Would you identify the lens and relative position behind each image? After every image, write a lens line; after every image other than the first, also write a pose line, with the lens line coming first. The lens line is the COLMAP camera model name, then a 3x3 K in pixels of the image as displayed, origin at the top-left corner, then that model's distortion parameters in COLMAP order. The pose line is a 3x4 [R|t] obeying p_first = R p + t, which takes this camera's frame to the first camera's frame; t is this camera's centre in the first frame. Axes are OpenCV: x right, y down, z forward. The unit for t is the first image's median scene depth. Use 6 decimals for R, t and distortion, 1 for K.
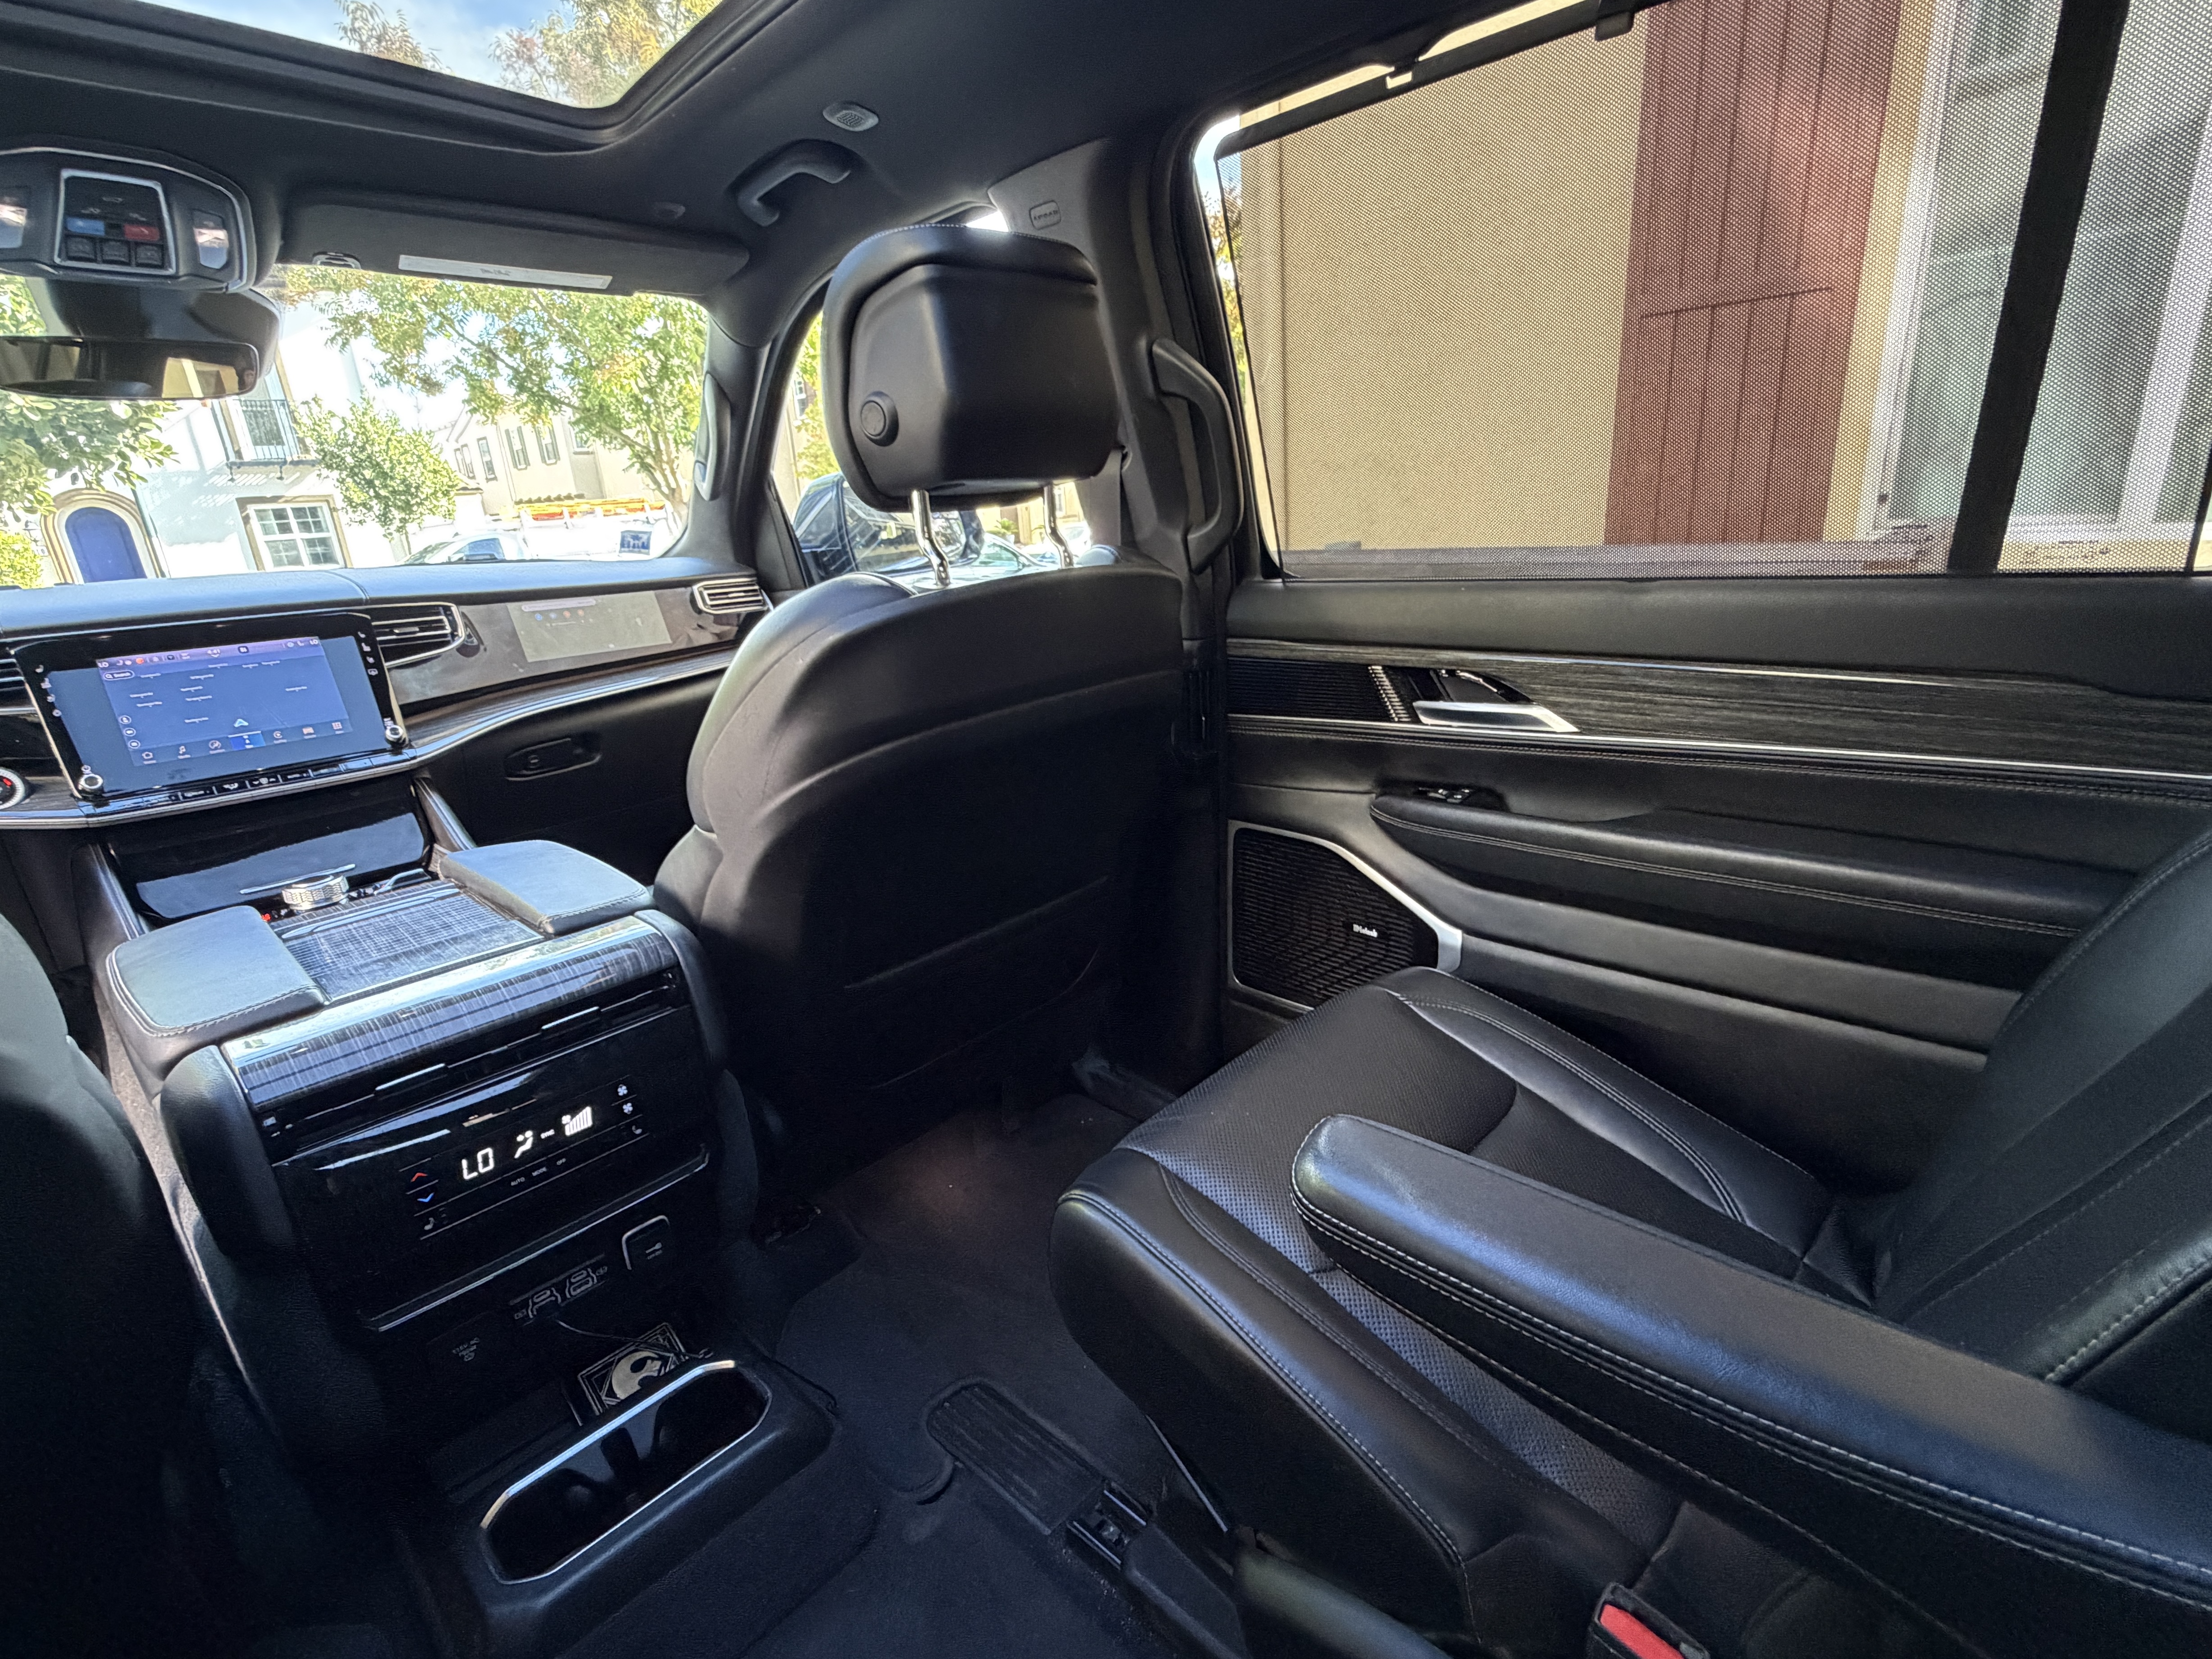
lens RADIAL K [[1038.4, 0, 1108.0], [0, 1038.4, 836.0], [0, 0, 1]] dist [0.007582, -0.005637]
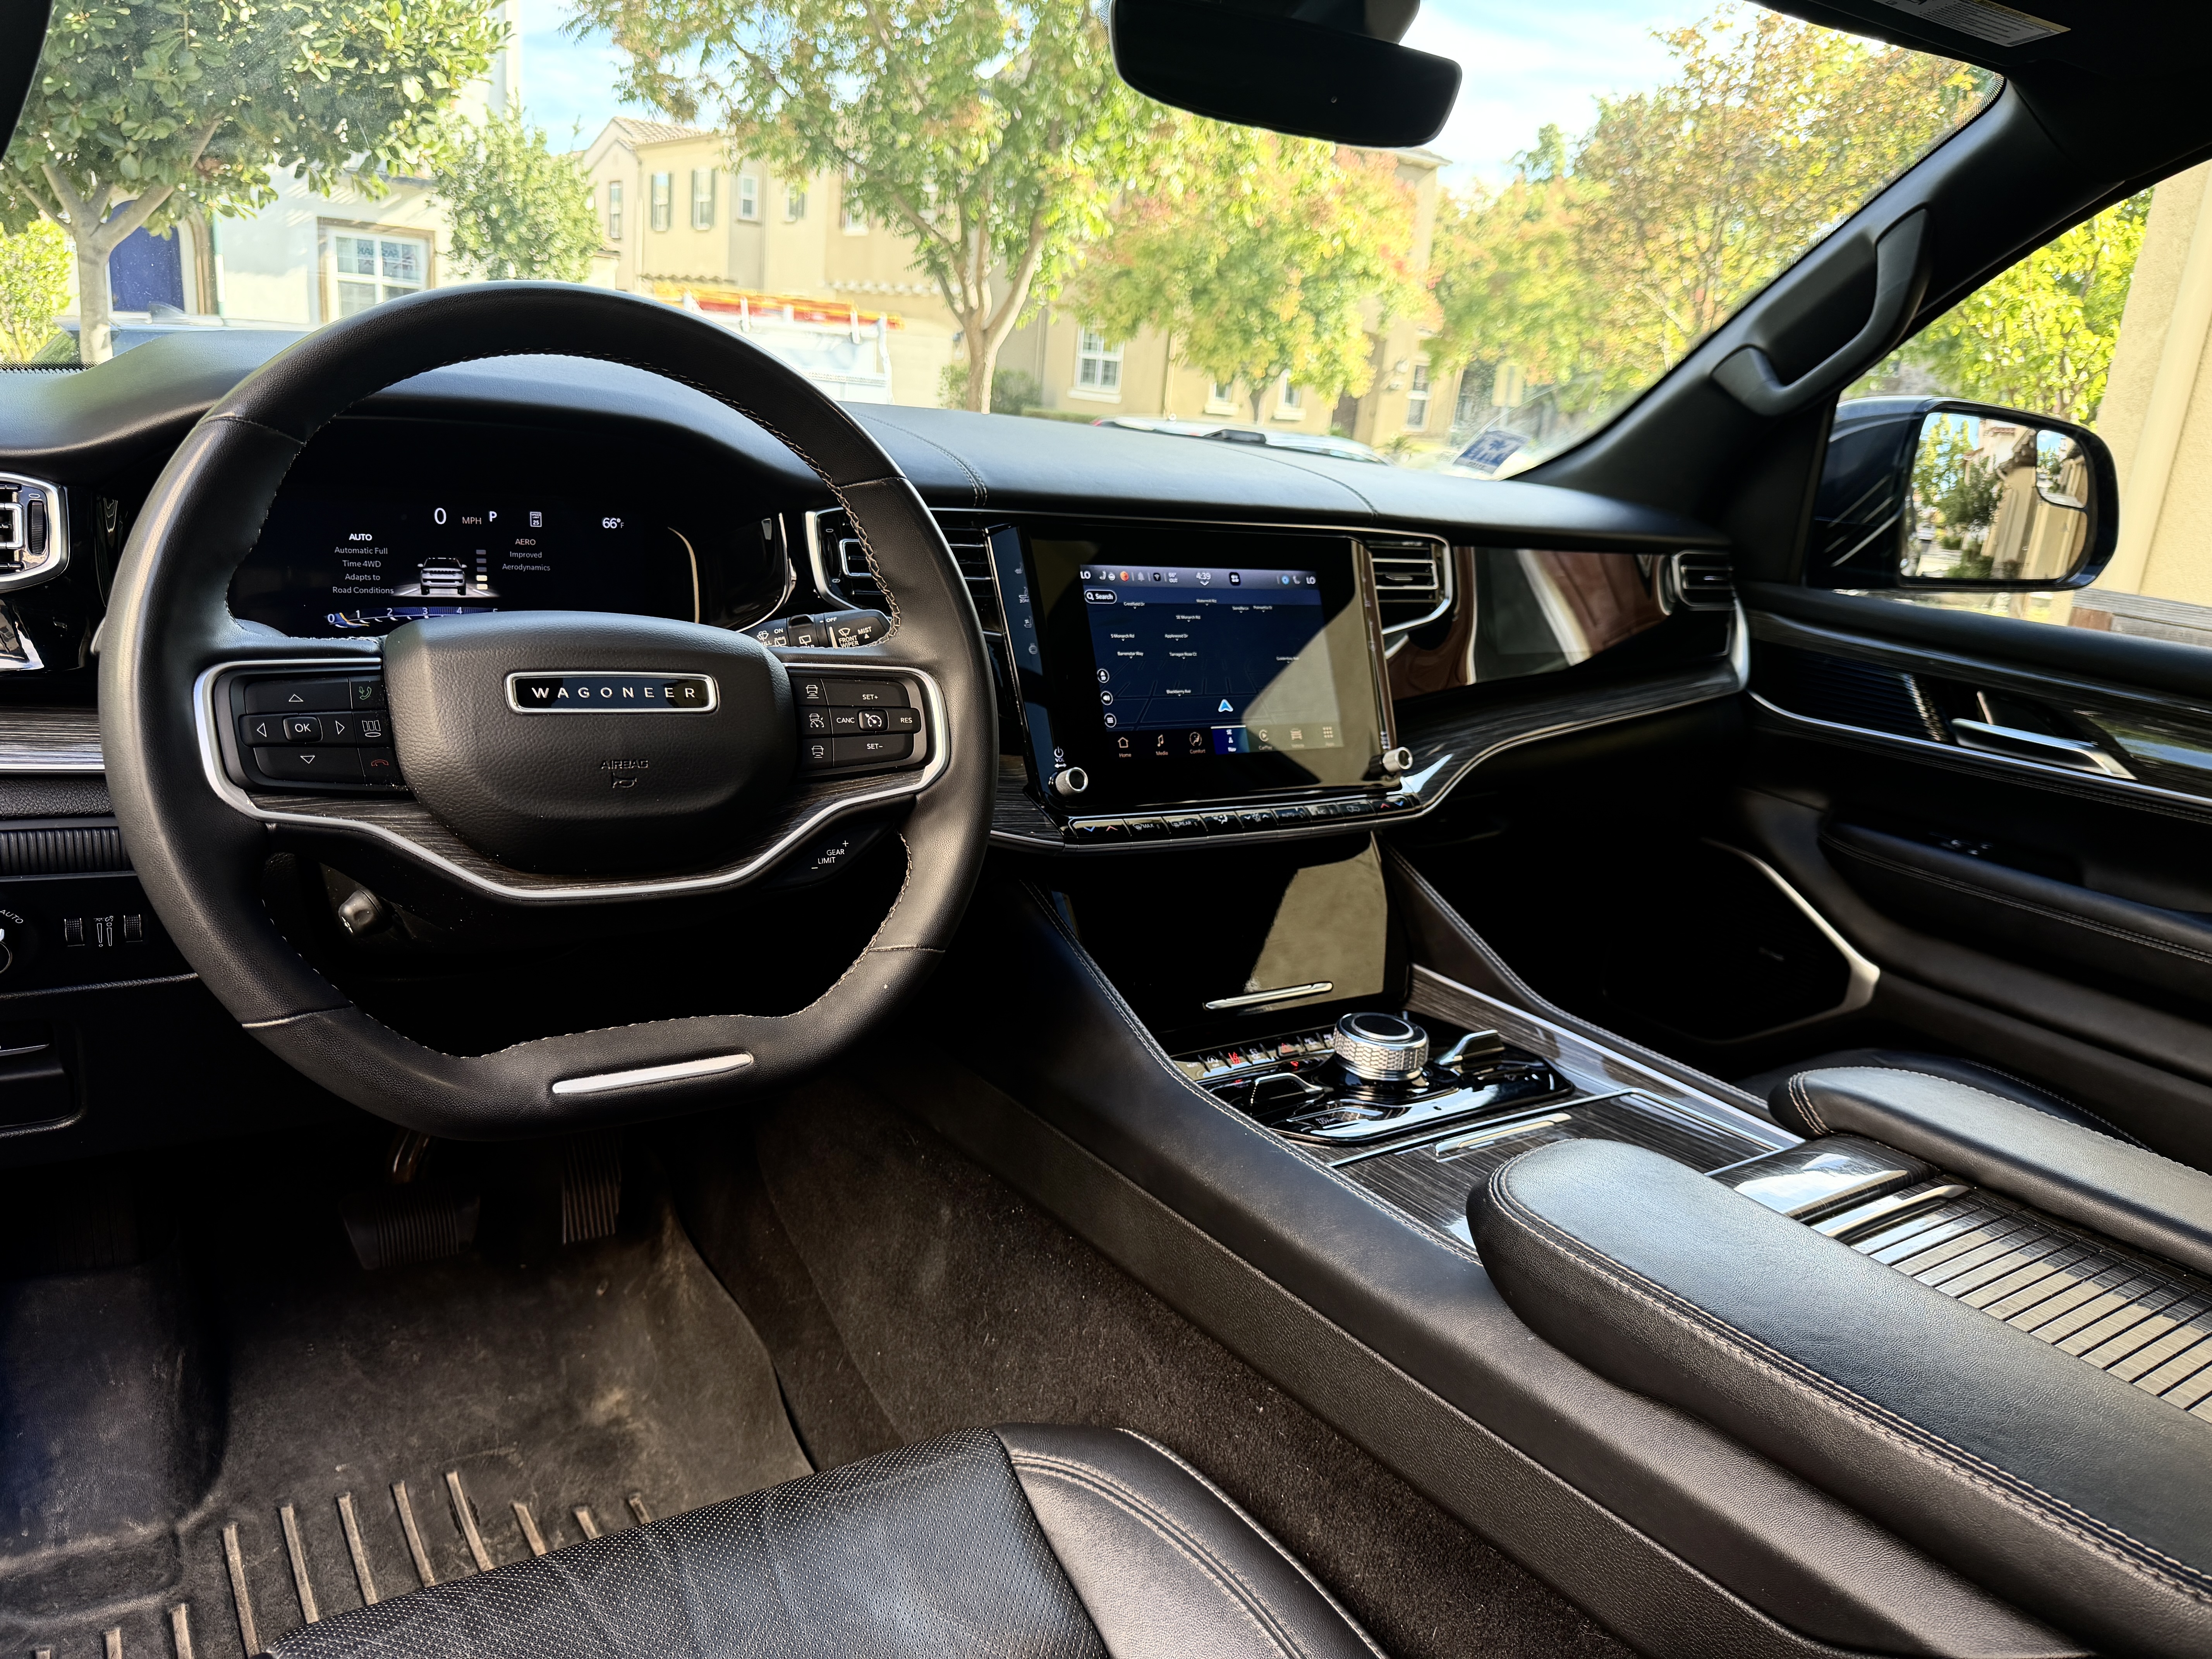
lens RADIAL K [[1586.0, 0, 1128.5], [0, 1586.0, 828.1], [0, 0, 1]] dist [0.109100, -0.228851]
pose [[0.967445, 0.206759, -0.145951, -0.765606], [-0.212929, 0.976671, -0.027826, -0.008450], [0.136793, 0.057997, 0.988900, 0.141552]]
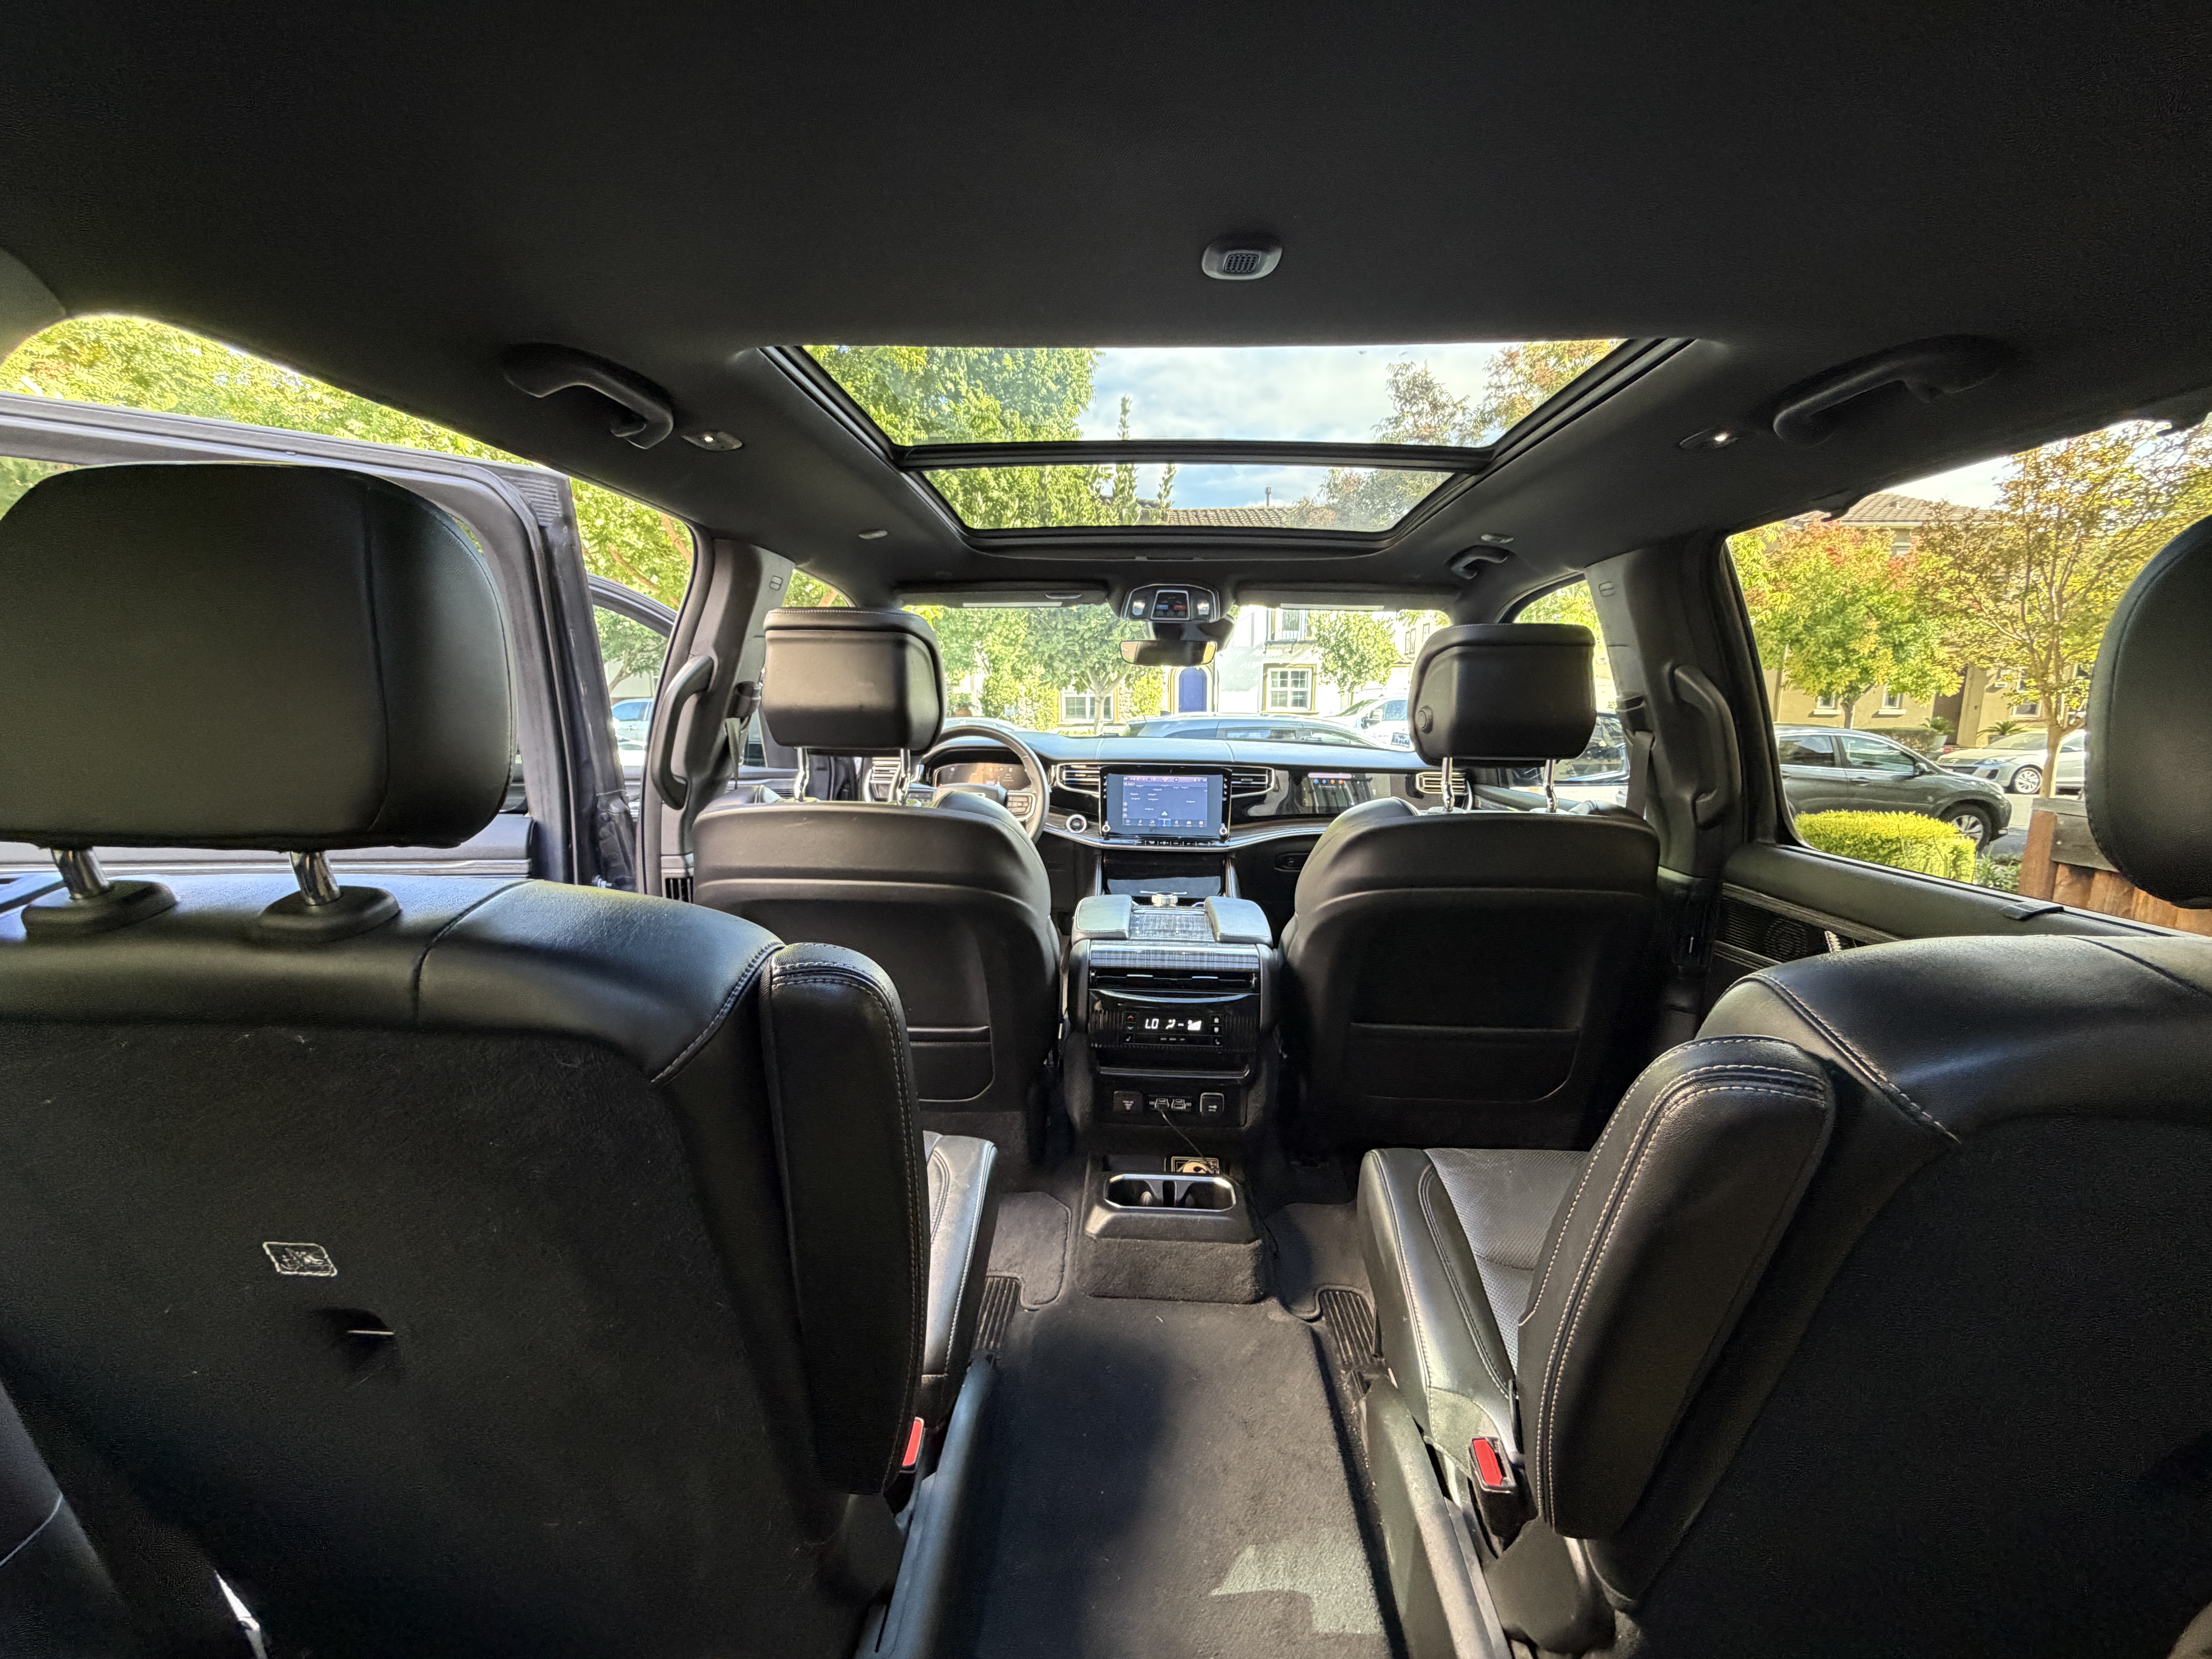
lens RADIAL K [[884.6, 0, 1093.5], [0, 884.6, 836.2], [0, 0, 1]] dist [0.021236, -0.017037]
pose [[0.646875, 0.186022, -0.739560, 0.395865], [-0.279760, 0.960065, -0.003213, -0.021279], [0.709427, 0.208978, 0.673083, -0.282505]]
